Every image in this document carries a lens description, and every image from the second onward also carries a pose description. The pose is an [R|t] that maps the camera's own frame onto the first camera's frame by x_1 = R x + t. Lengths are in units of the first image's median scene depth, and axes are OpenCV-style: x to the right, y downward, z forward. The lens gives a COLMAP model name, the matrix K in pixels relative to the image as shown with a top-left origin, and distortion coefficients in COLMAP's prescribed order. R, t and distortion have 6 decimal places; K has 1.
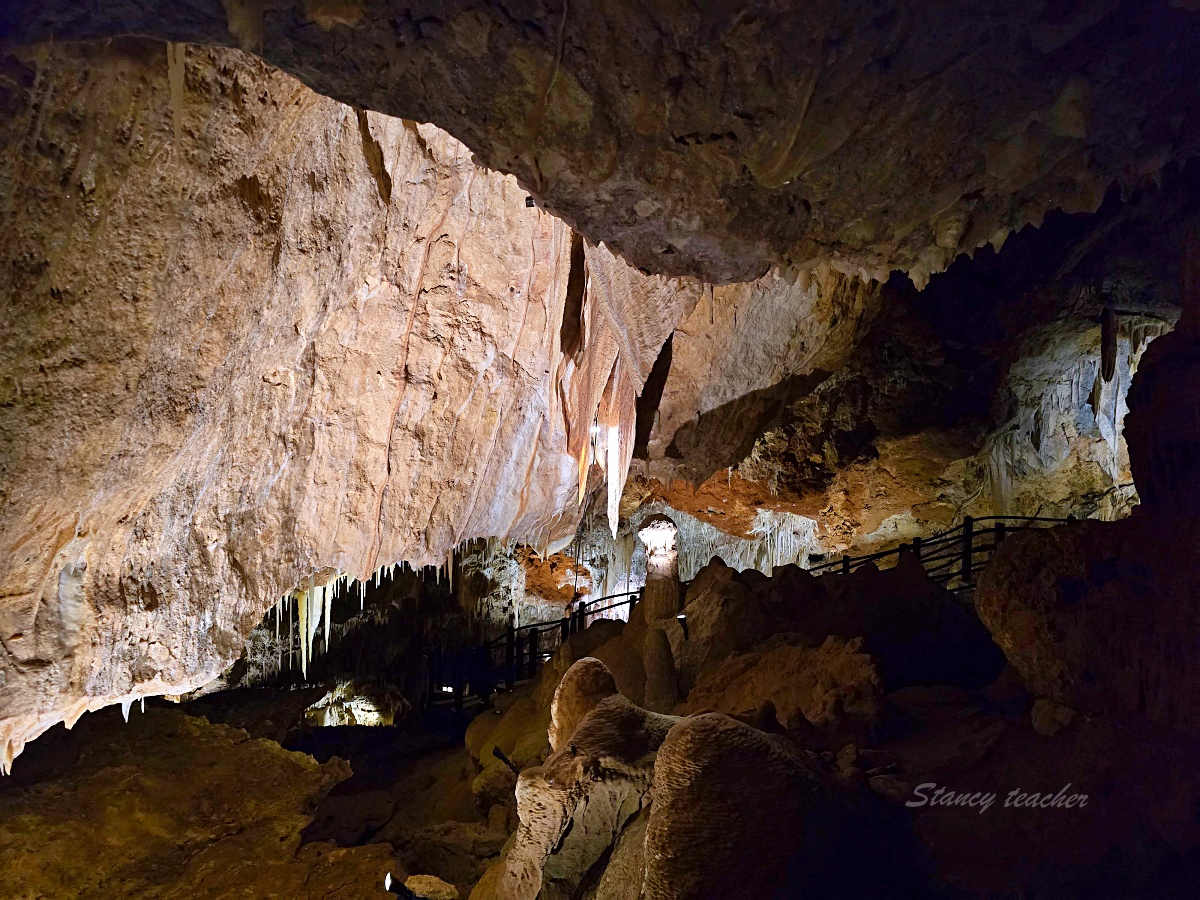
lens RADIAL K [[791.9, 0, 600.0], [0, 791.9, 450.0], [0, 0, 1]] dist [0.052956, -0.041855]
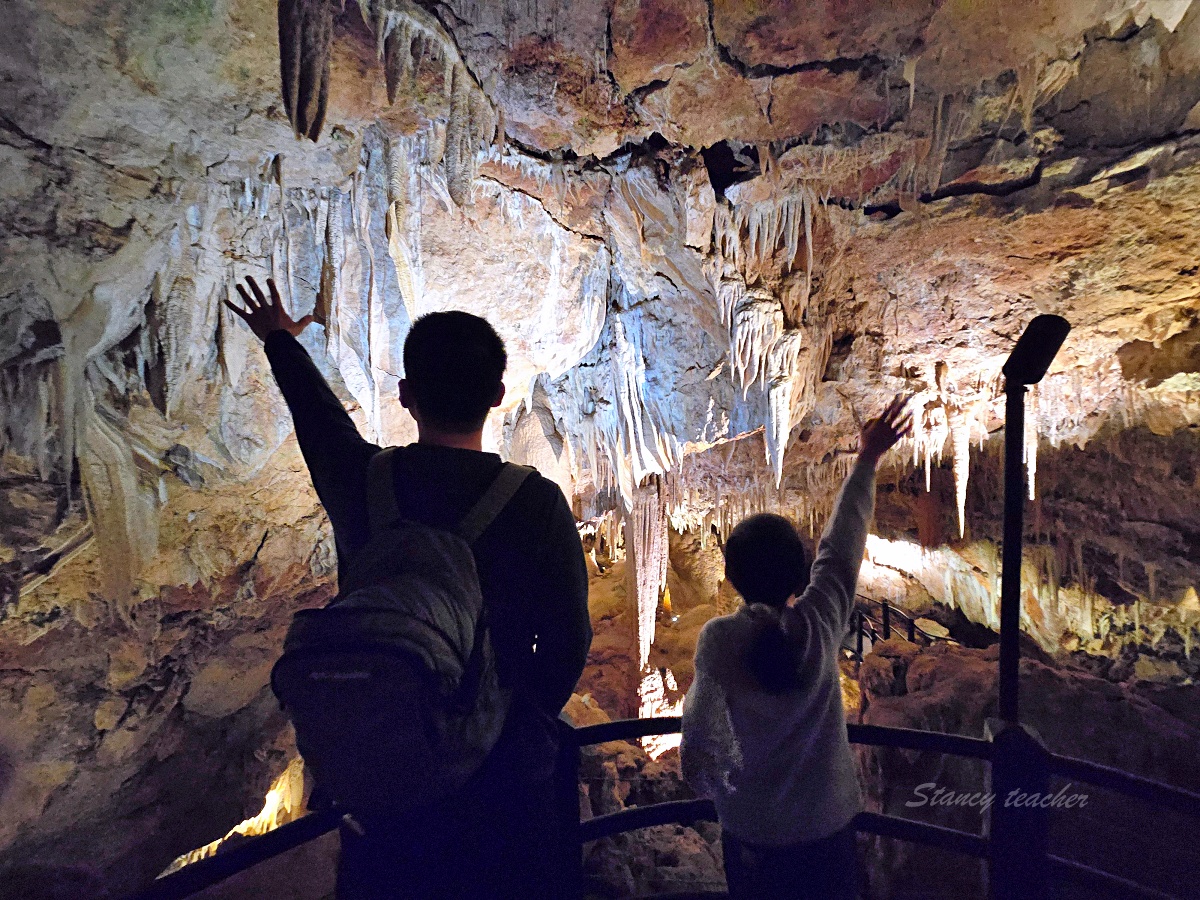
lens RADIAL K [[791.9, 0, 600.0], [0, 791.9, 450.0], [0, 0, 1]] dist [0.052956, -0.041855]
pose [[0.682117, -0.048600, 0.729626, 0.373411], [0.044677, 0.998695, 0.024755, 0.012902], [-0.729877, 0.015712, 0.683398, 0.556968]]
